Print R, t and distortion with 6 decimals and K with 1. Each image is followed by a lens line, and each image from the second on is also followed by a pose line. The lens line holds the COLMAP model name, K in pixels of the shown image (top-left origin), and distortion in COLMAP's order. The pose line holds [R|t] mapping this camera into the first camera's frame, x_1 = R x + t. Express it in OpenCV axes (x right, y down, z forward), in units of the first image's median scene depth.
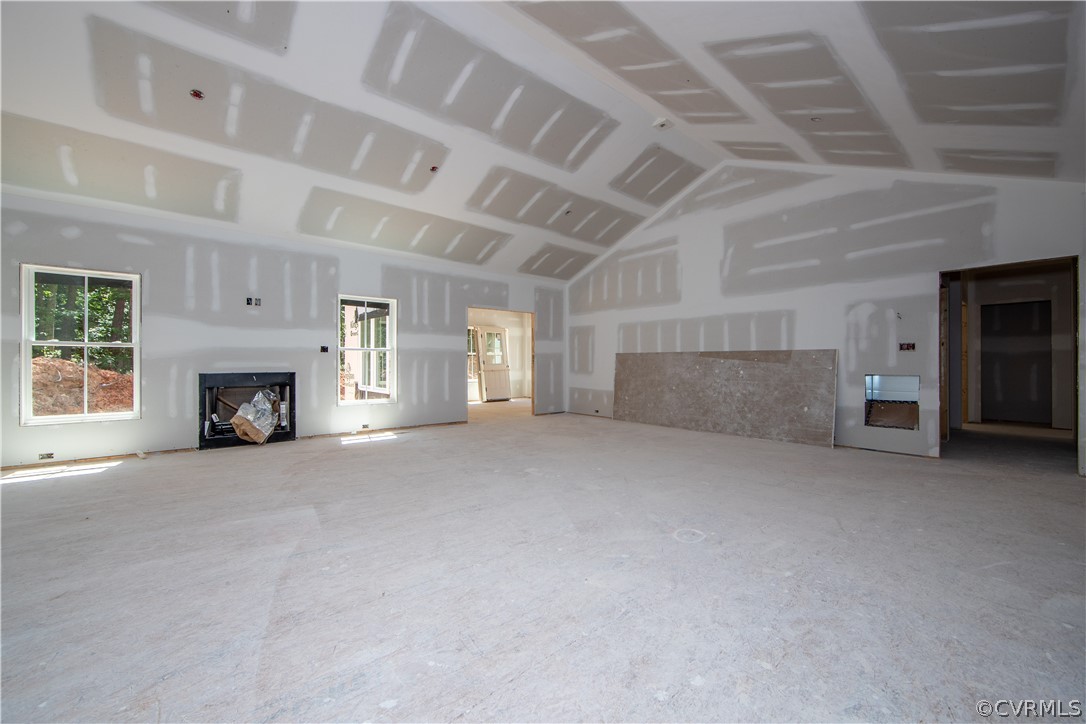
lens RADIAL K [[420.7, 0, 543.0], [0, 420.7, 362.0], [0, 0, 1]] dist [-0.013414, 0.000250]
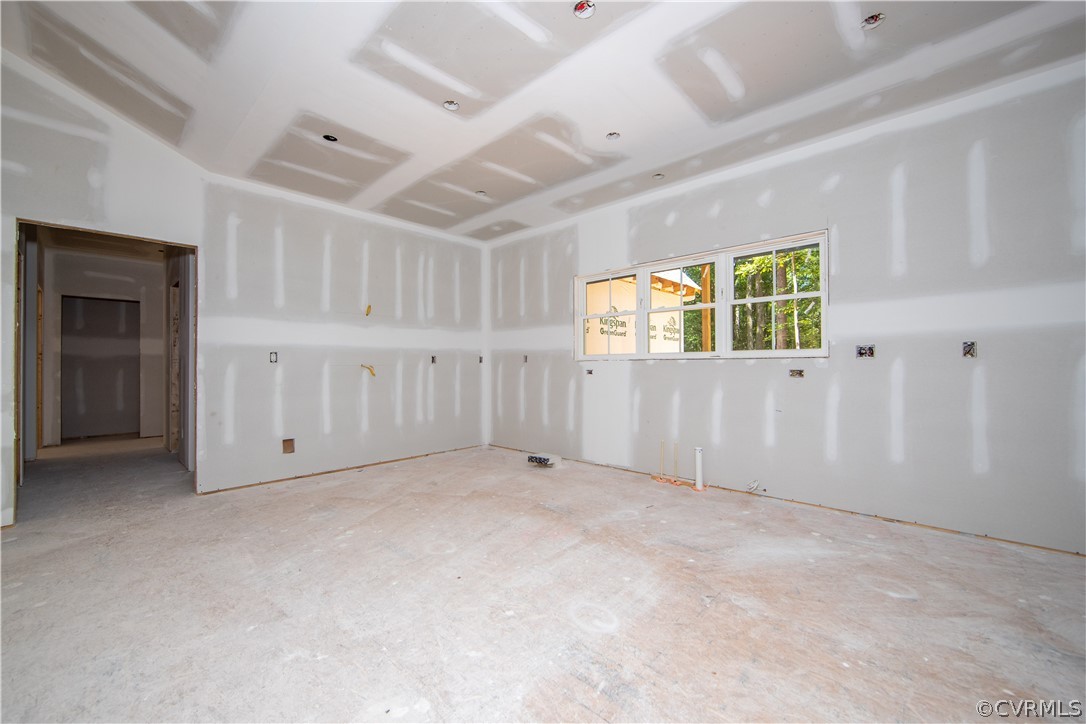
lens RADIAL K [[435.8, 0, 541.9], [0, 435.8, 365.8], [0, 0, 1]] dist [-0.002989, -0.000101]
pose [[-0.103856, 0.002721, 0.994589, 0.099191], [-0.000029, 0.999996, -0.002738, -0.000377], [-0.994592, -0.000313, -0.103856, 0.122313]]
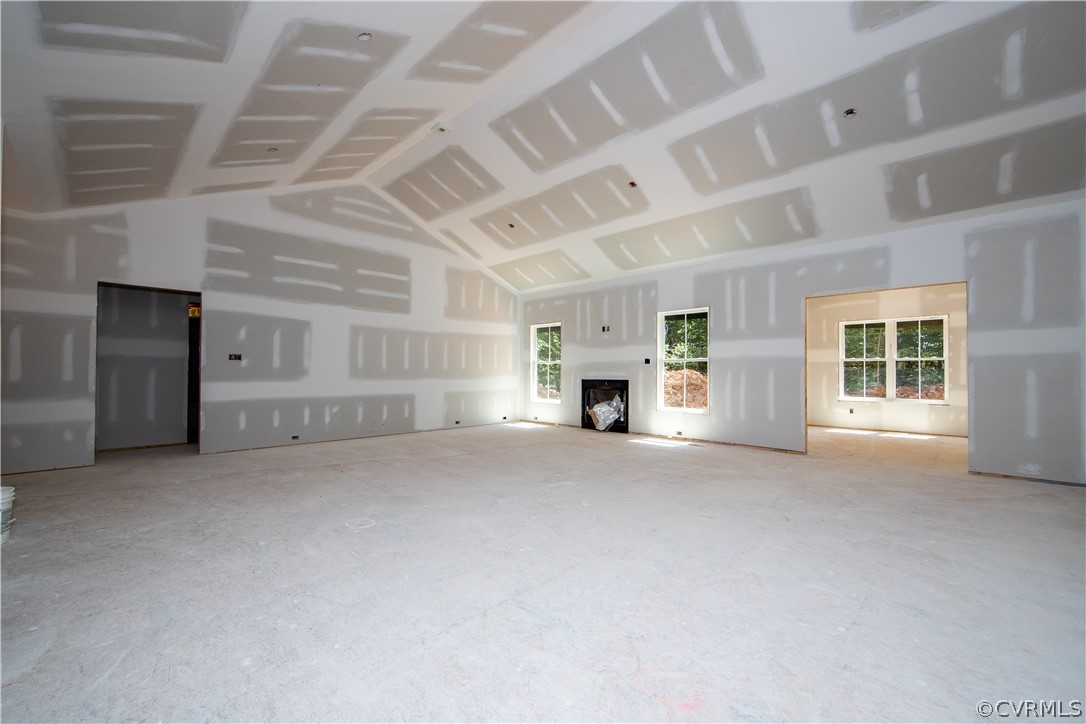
lens RADIAL K [[435.8, 0, 541.9], [0, 435.8, 365.8], [0, 0, 1]] dist [-0.002989, -0.000101]
pose [[0.100660, -0.012724, -0.994840, 0.771434], [-0.000783, 0.999917, -0.012868, -0.001818], [0.994921, 0.002074, 0.100642, 0.666531]]
